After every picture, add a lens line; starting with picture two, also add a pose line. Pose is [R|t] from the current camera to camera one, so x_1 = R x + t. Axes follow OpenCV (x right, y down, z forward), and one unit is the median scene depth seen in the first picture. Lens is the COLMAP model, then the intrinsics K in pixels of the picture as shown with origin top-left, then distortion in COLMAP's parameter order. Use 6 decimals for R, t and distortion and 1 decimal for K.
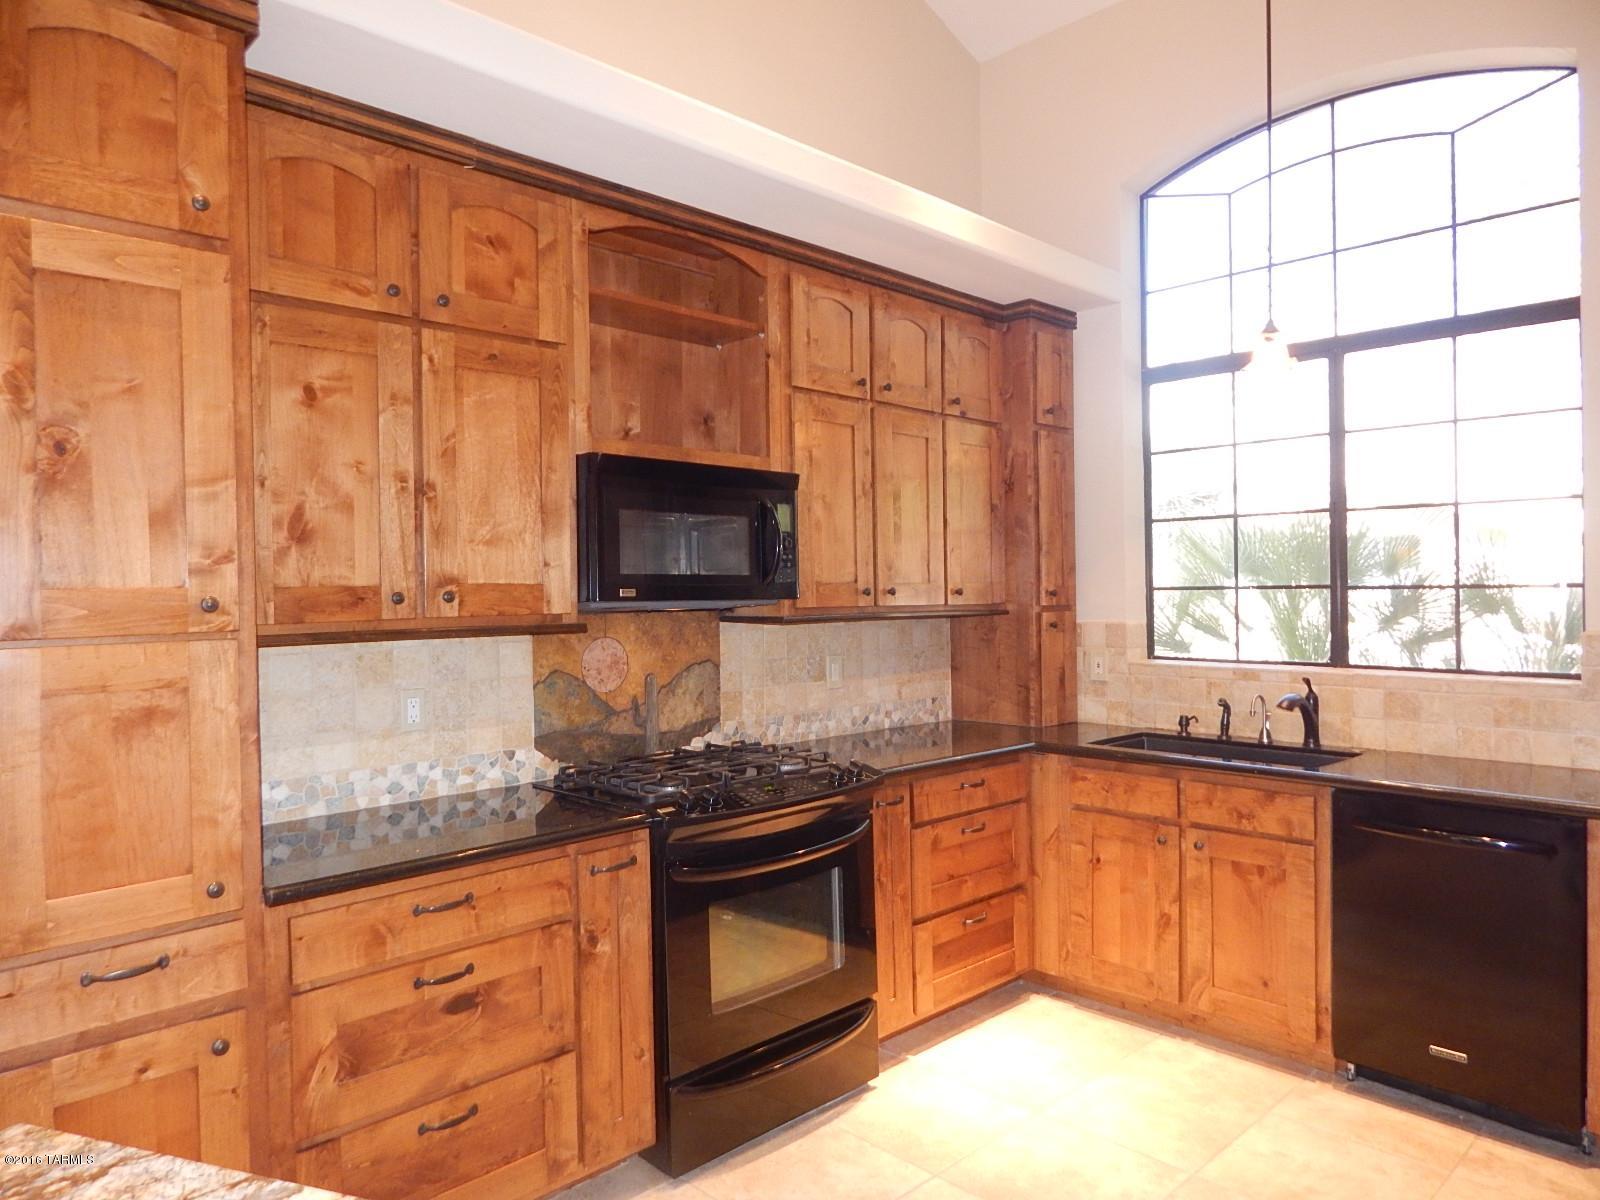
lens RADIAL K [[1078.2, 0, 806.1], [0, 1078.2, 591.1], [0, 0, 1]] dist [0.026410, -0.016024]
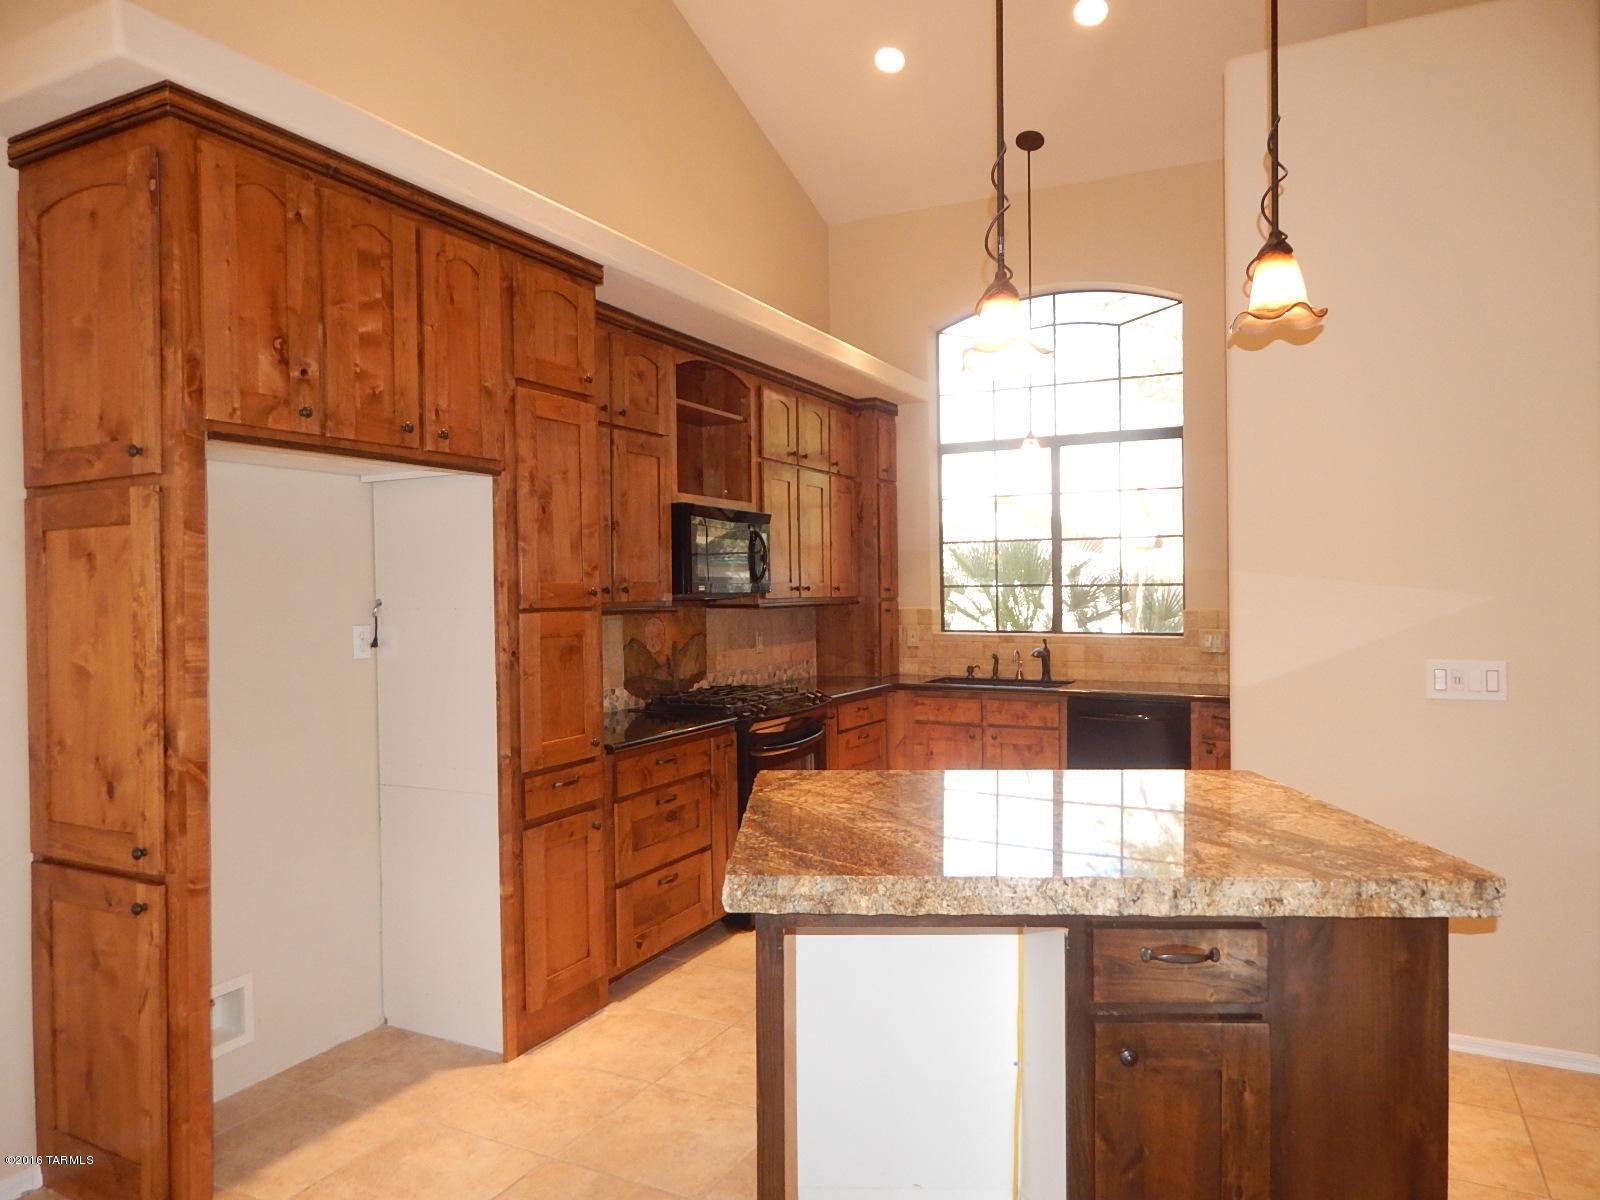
lens RADIAL K [[1078.2, 0, 794.4], [0, 1078.2, 604.1], [0, 0, 1]] dist [0.026410, -0.016024]
pose [[0.950759, -0.004797, 0.309894, -0.440729], [0.002137, 0.999958, 0.008921, 0.010053], [-0.309924, -0.007820, 0.950729, -0.491506]]
